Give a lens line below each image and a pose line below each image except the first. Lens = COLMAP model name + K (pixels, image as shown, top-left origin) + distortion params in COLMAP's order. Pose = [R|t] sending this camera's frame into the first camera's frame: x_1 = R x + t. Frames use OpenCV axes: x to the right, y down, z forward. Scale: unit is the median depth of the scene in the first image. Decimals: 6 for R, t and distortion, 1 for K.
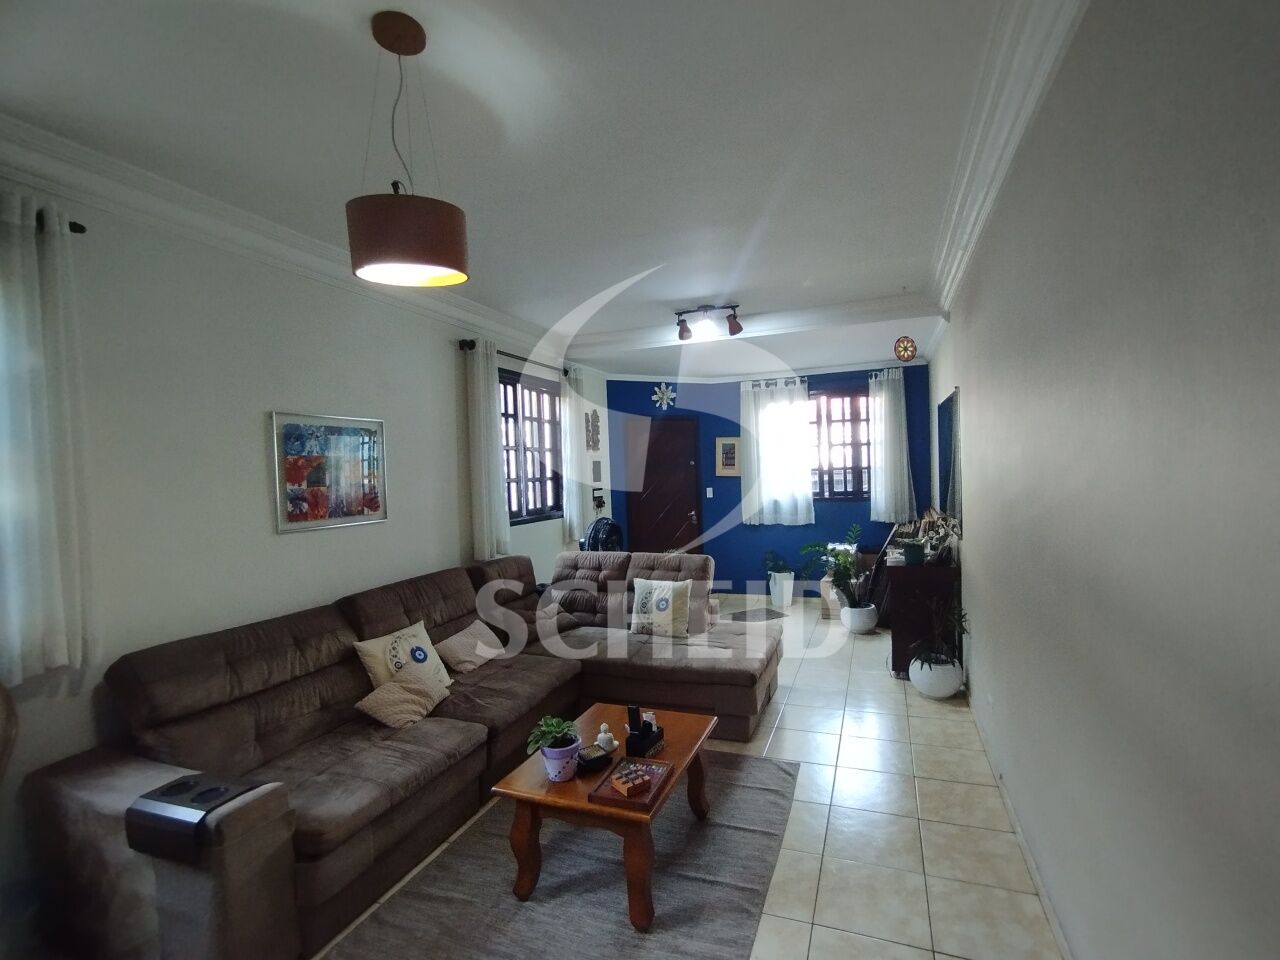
lens RADIAL K [[611.0, 0, 639.8], [0, 611.0, 481.0], [0, 0, 1]] dist [-0.000611, 0.001440]
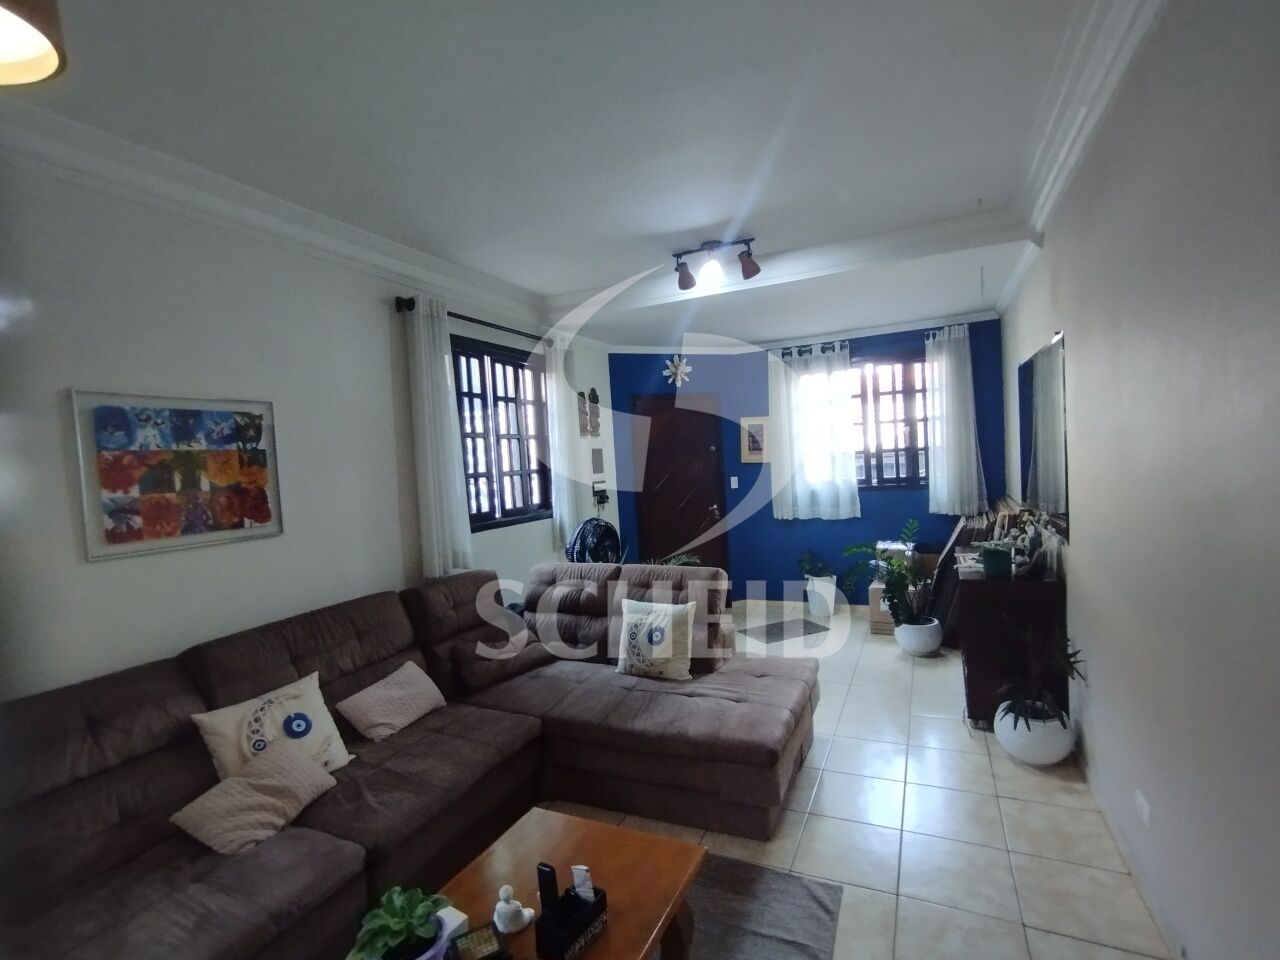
lens RADIAL K [[611.0, 0, 644.1], [0, 611.0, 483.7], [0, 0, 1]] dist [-0.000611, 0.001440]
pose [[0.997856, -0.021764, -0.061715, 0.069755], [0.023251, 0.999454, 0.023496, -0.004206], [0.061170, -0.024880, 0.997817, 0.238604]]
